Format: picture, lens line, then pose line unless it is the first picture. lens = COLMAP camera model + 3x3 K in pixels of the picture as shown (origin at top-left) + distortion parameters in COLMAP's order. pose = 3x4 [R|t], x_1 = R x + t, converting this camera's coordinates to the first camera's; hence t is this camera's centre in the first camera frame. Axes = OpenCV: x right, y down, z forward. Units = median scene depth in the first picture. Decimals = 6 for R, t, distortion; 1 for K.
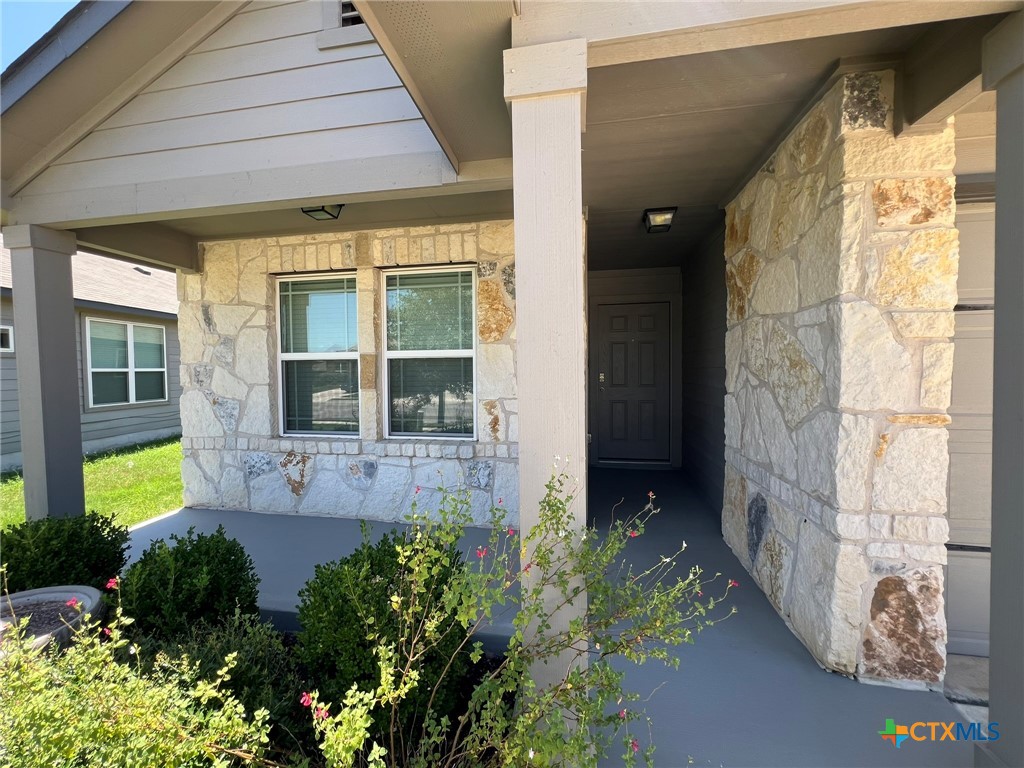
lens RADIAL K [[412.0, 0, 511.6], [0, 412.0, 376.9], [0, 0, 1]] dist [0.001268, 0.000681]
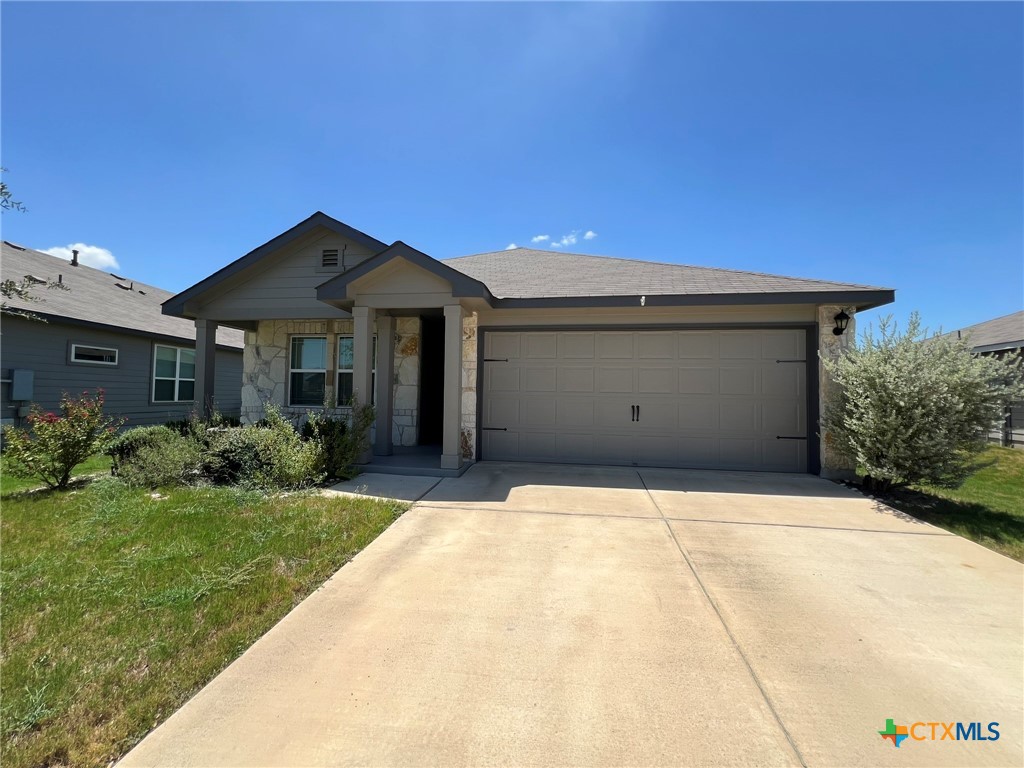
lens RADIAL K [[412.0, 0, 510.3], [0, 412.0, 381.9], [0, 0, 1]] dist [0.001268, 0.000681]
pose [[0.999011, 0.029778, 0.033029, 0.550280], [-0.027842, 0.997951, -0.057605, 0.107007], [-0.034677, 0.056628, 0.997793, -1.251659]]
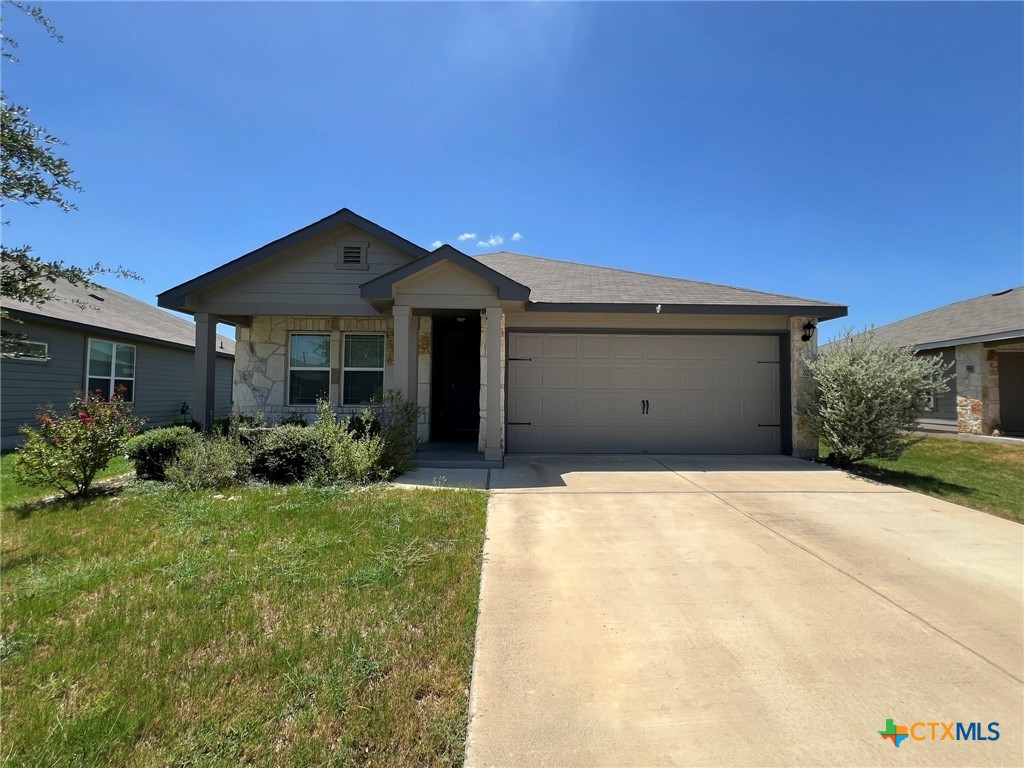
lens RADIAL K [[412.0, 0, 509.9], [0, 412.0, 385.3], [0, 0, 1]] dist [0.001268, 0.000681]
pose [[0.977496, 0.025790, 0.209374, 0.111357], [-0.015331, 0.998559, -0.051422, 0.130392], [-0.210398, 0.047055, 0.976483, -1.322926]]
